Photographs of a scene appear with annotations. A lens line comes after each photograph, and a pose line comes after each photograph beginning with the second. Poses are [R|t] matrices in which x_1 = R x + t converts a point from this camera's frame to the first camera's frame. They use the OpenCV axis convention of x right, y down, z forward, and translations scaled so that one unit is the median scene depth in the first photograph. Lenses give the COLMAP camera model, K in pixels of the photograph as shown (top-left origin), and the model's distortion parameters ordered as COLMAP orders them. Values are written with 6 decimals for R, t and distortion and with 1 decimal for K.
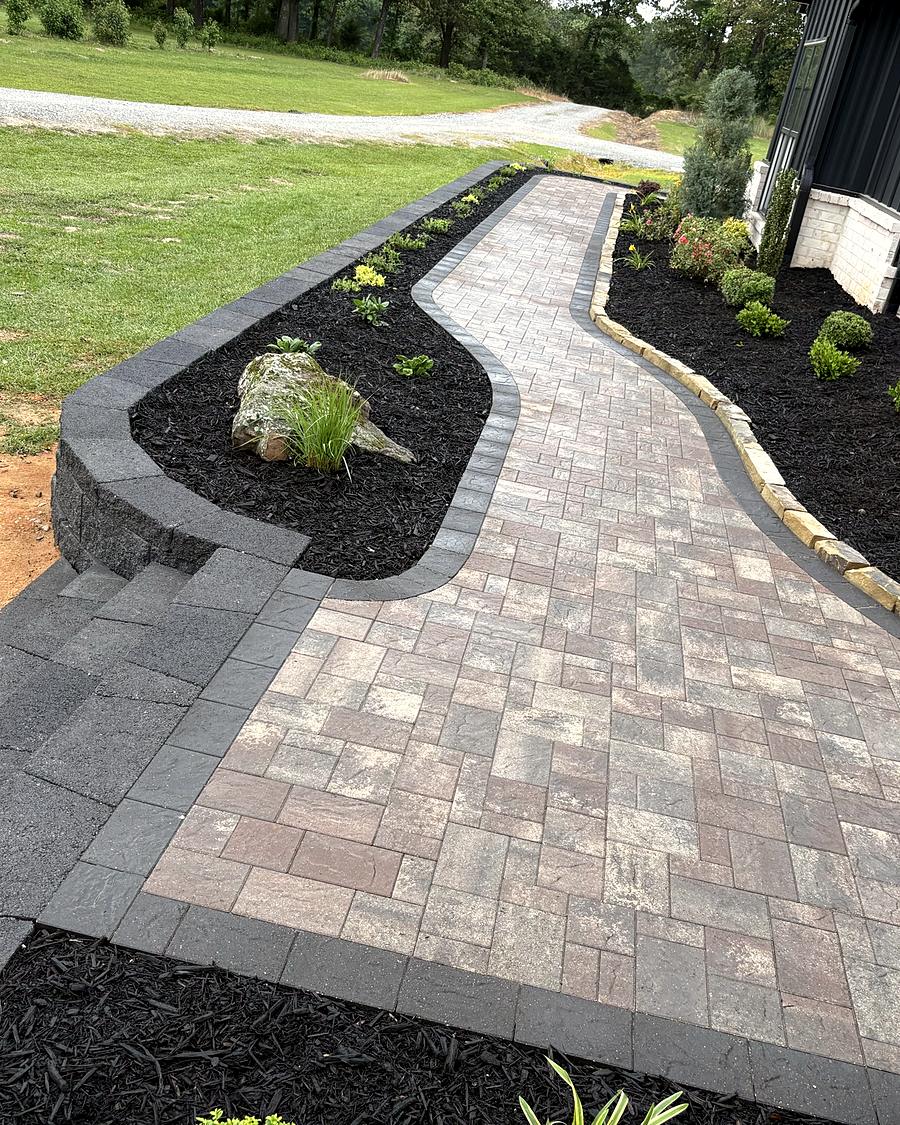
lens RADIAL K [[1111.1, 0, 450.0], [0, 1111.1, 562.5], [0, 0, 1]] dist [0.116329, -0.249043]
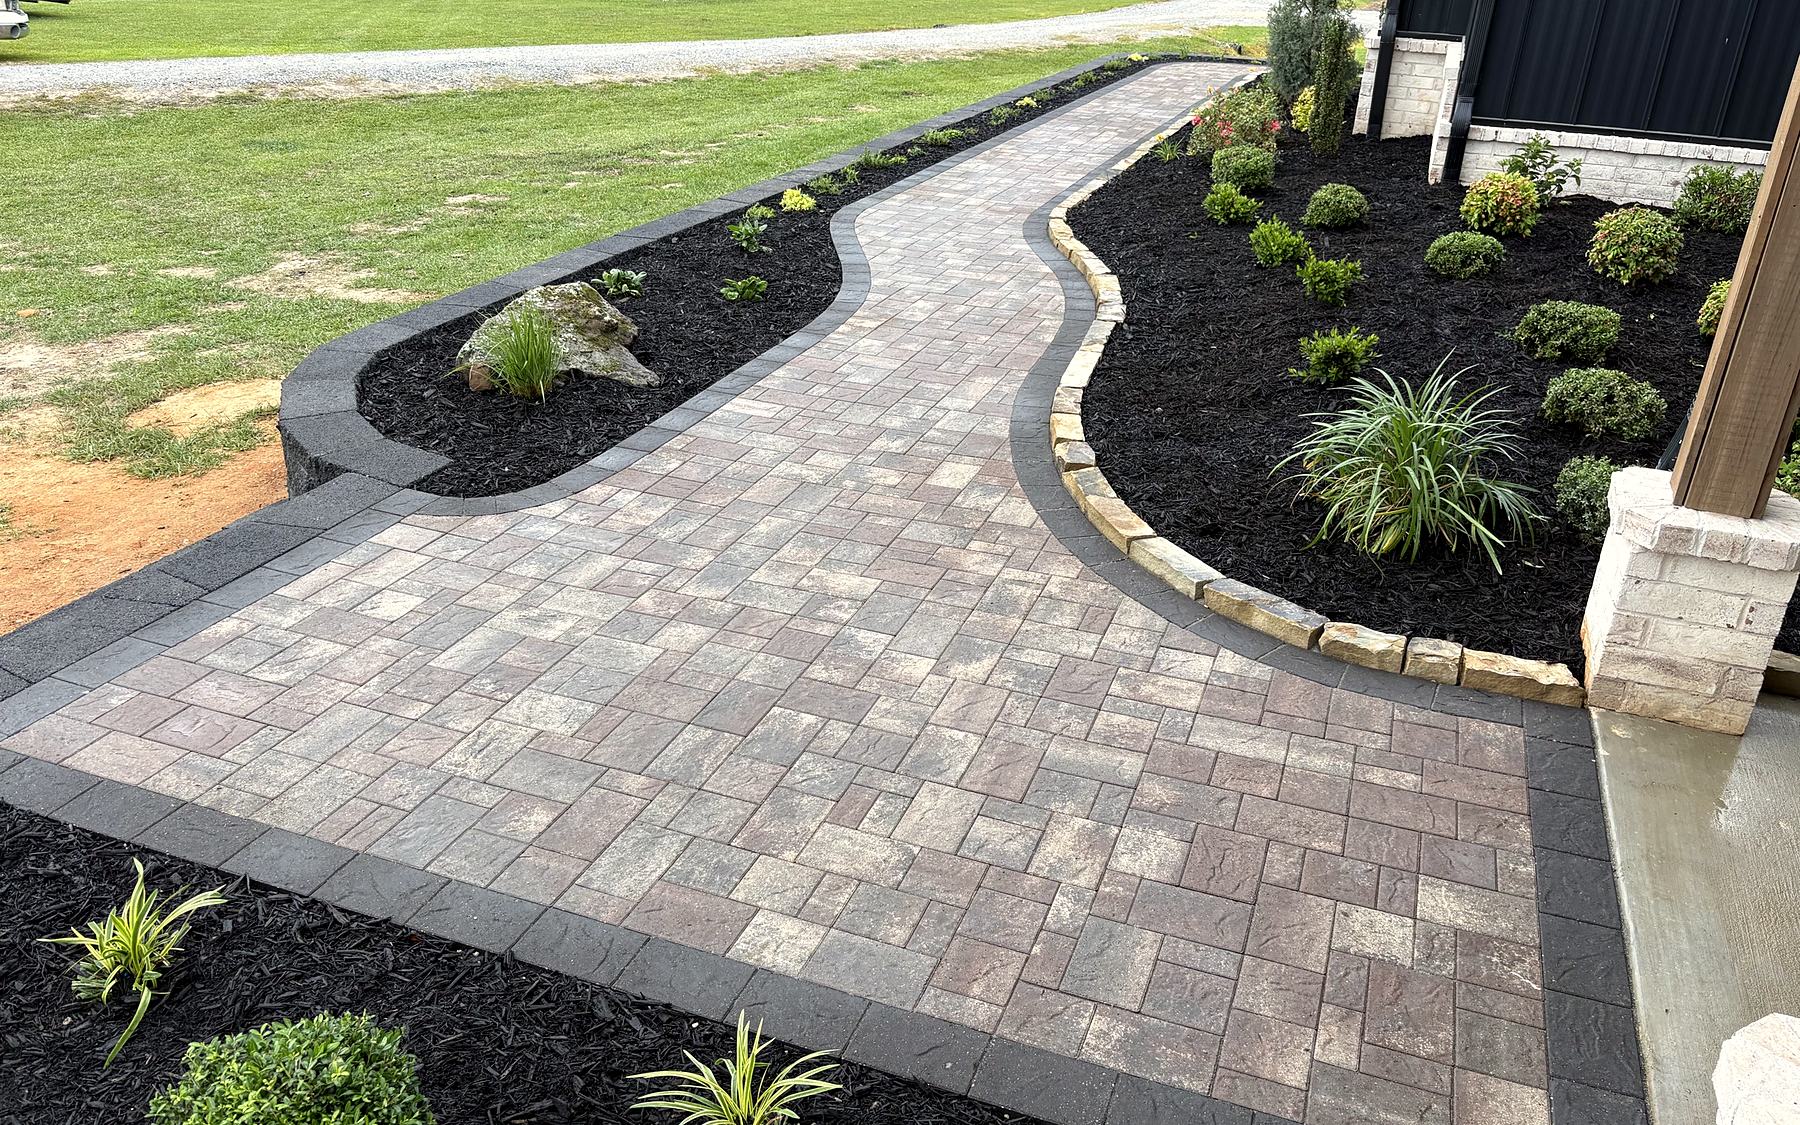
lens RADIAL K [[1417.0, 0, 898.2], [0, 1417.0, 471.3], [0, 0, 1]] dist [0.097870, -0.155804]
pose [[0.968337, -0.051654, -0.244243, 0.469355], [0.033136, 0.996298, -0.079327, 0.083626], [0.247436, 0.068722, 0.966464, -0.079639]]
